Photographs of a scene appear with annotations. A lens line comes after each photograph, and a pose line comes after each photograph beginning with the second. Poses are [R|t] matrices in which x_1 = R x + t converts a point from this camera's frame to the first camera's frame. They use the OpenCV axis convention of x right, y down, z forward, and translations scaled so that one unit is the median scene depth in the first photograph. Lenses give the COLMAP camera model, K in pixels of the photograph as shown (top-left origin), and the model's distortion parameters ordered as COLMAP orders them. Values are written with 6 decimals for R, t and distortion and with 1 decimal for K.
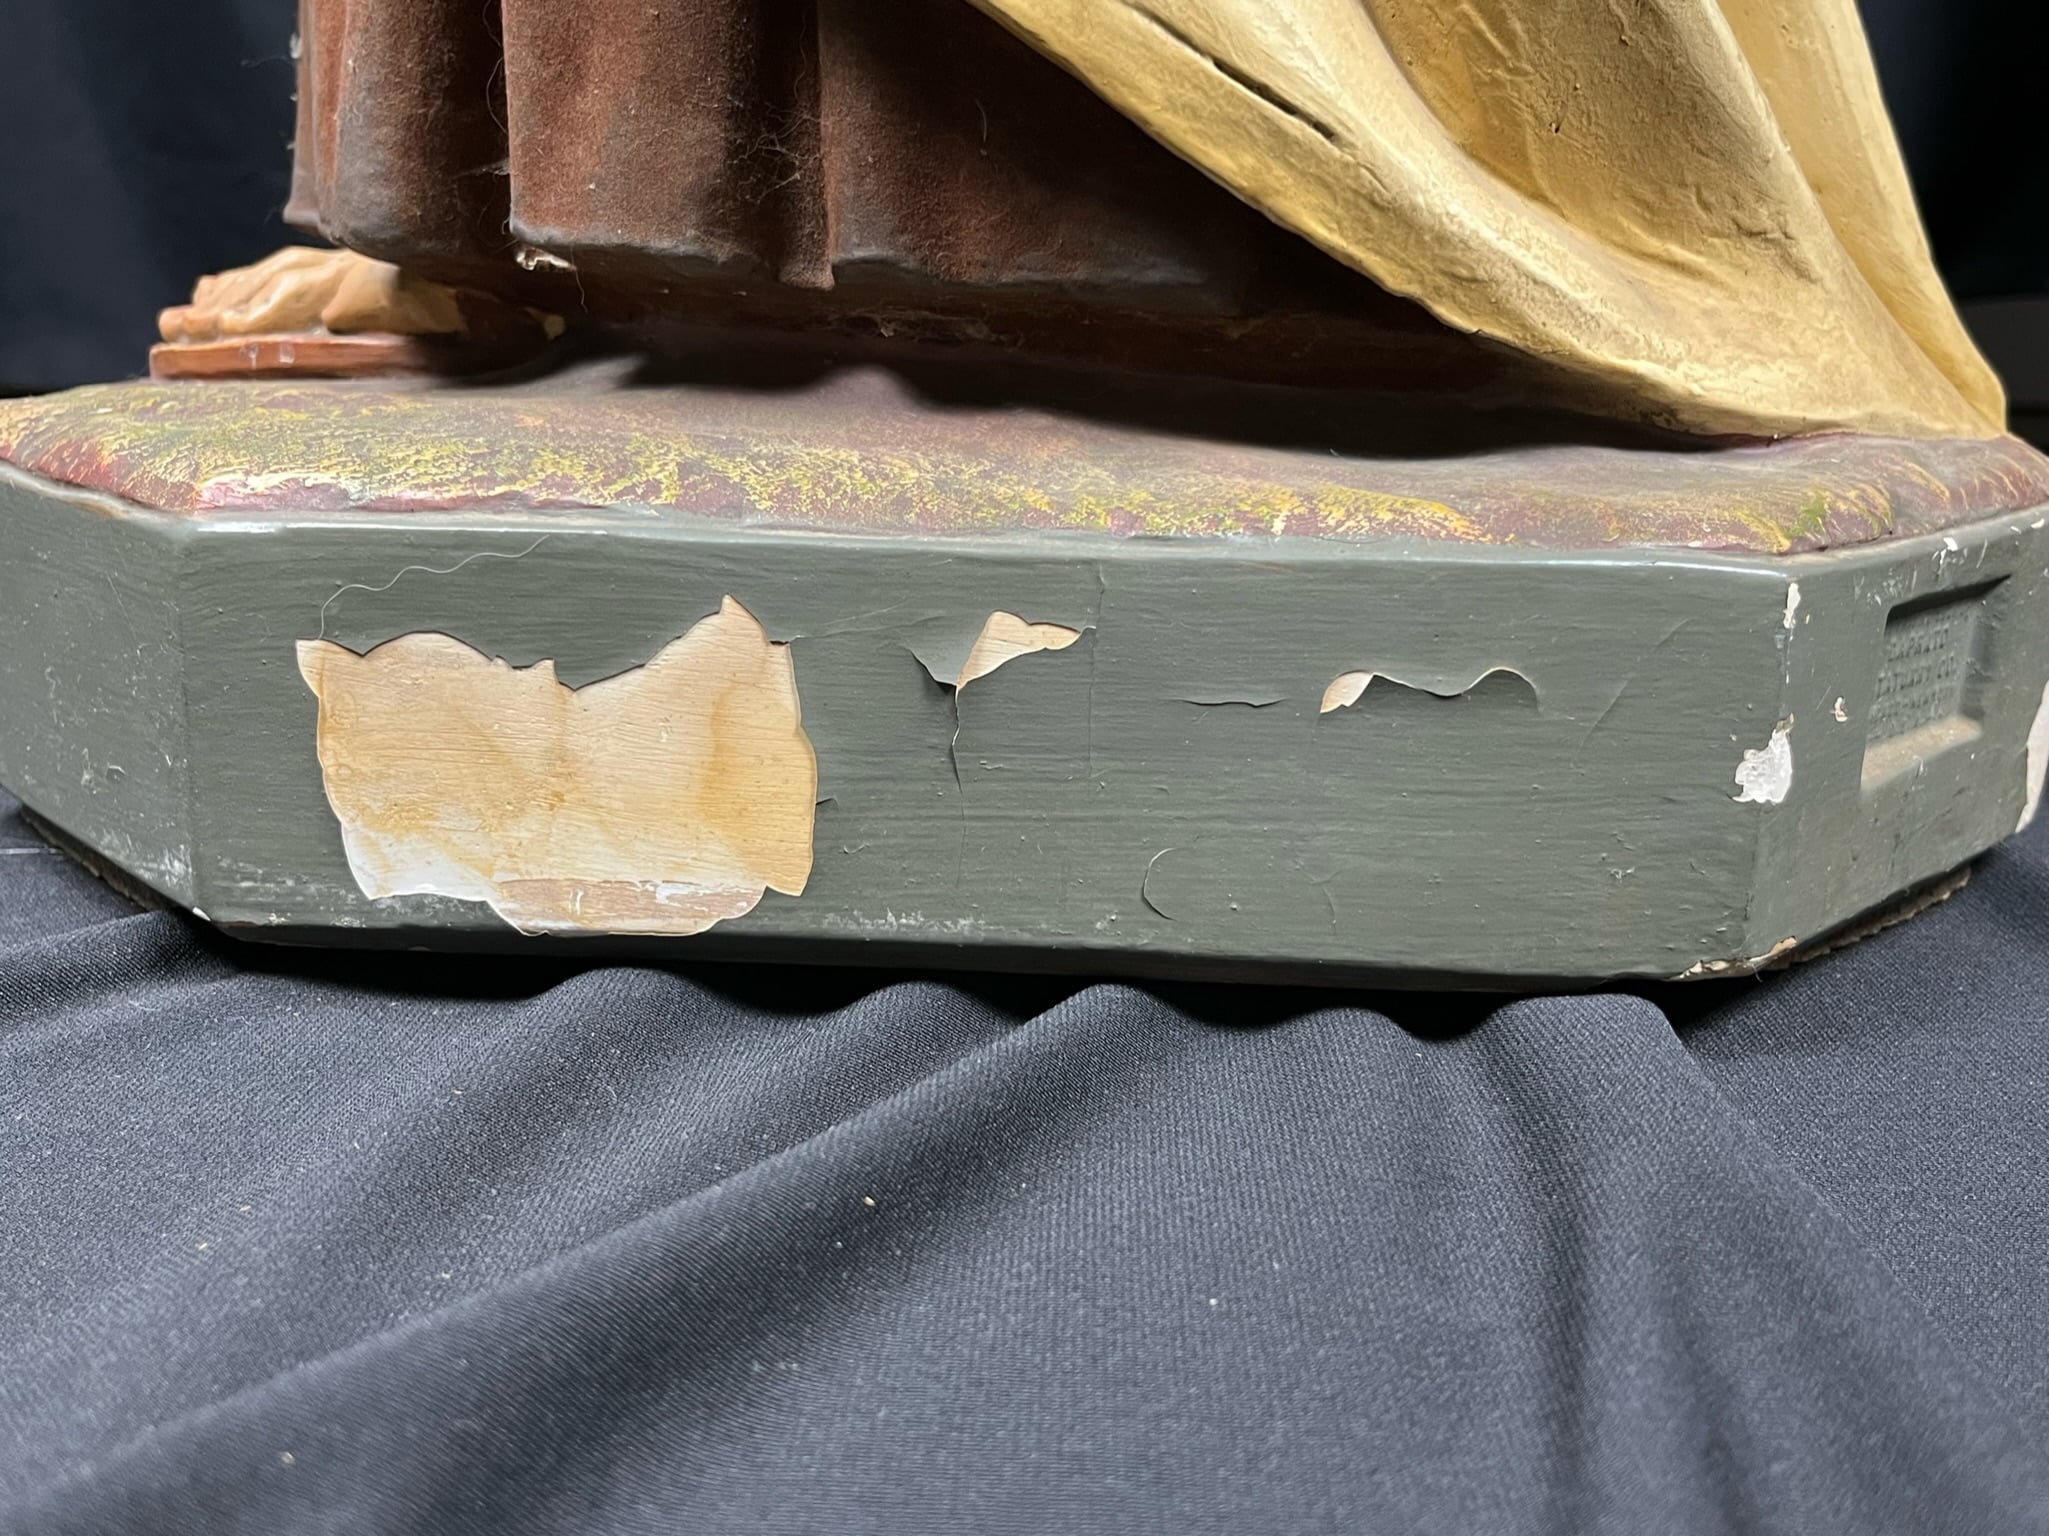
lens RADIAL K [[1900.1, 0, 1025.5], [0, 1900.1, 769.7], [0, 0, 1]] dist [-0.006989, 0.000000]
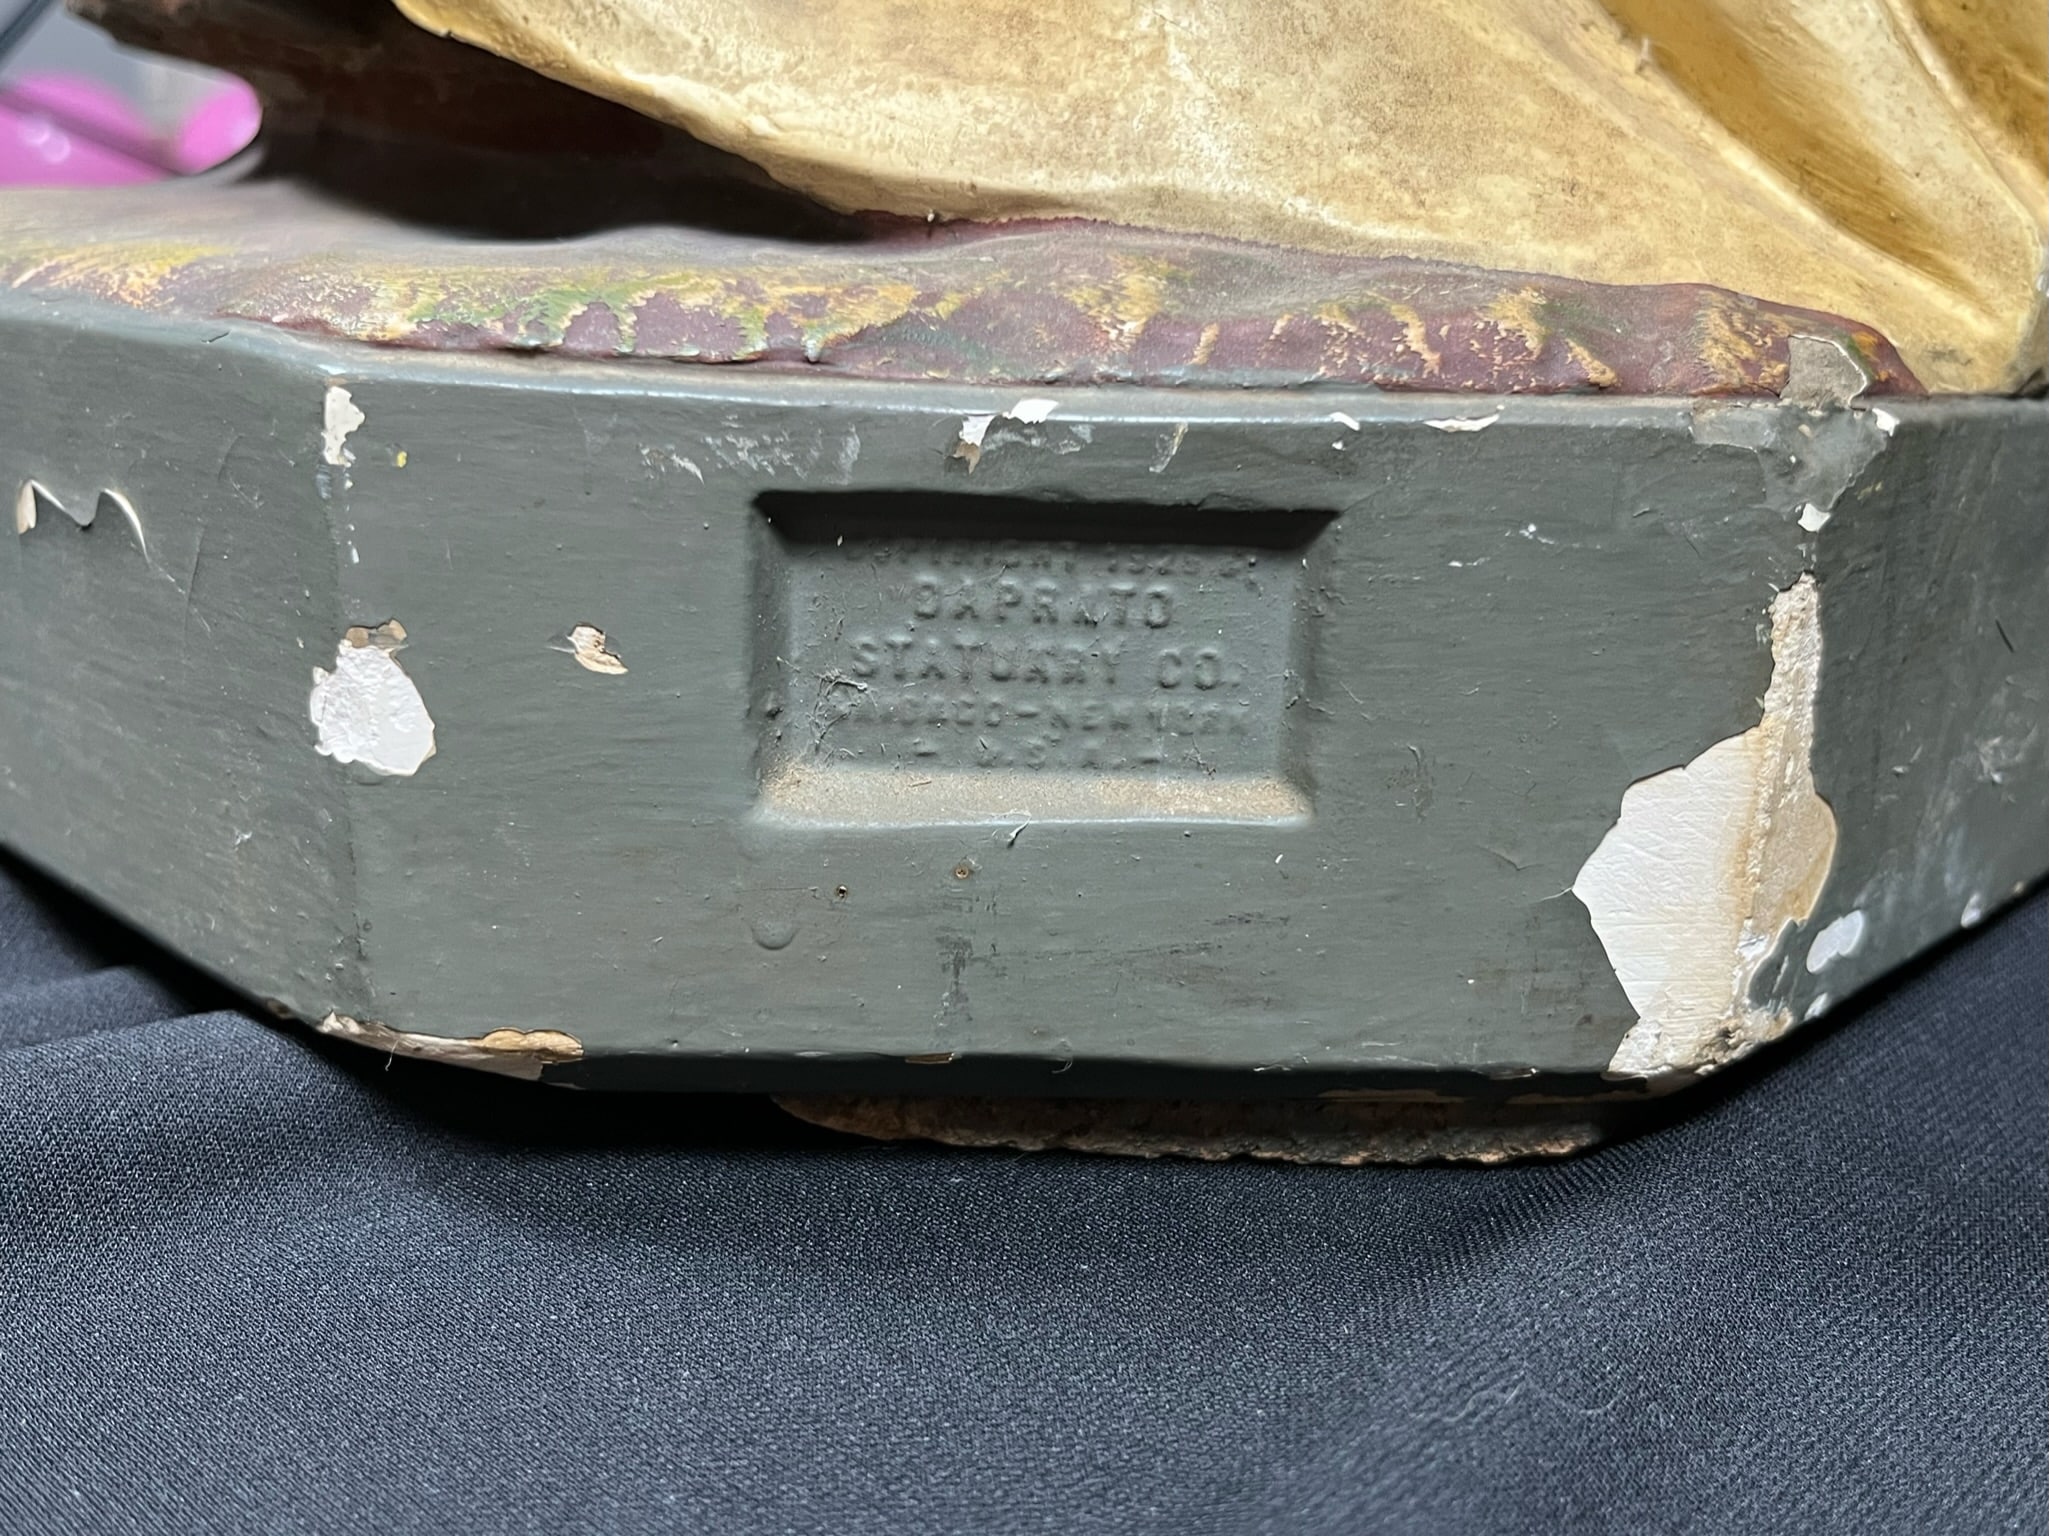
lens RADIAL K [[1900.1, 0, 1025.1], [0, 1900.1, 765.0], [0, 0, 1]] dist [-0.006989, 0.000000]
pose [[0.767097, 0.185896, -0.614007, 0.828350], [-0.196761, 0.979144, 0.050625, -0.049105], [0.610612, 0.081978, 0.787675, 0.595399]]
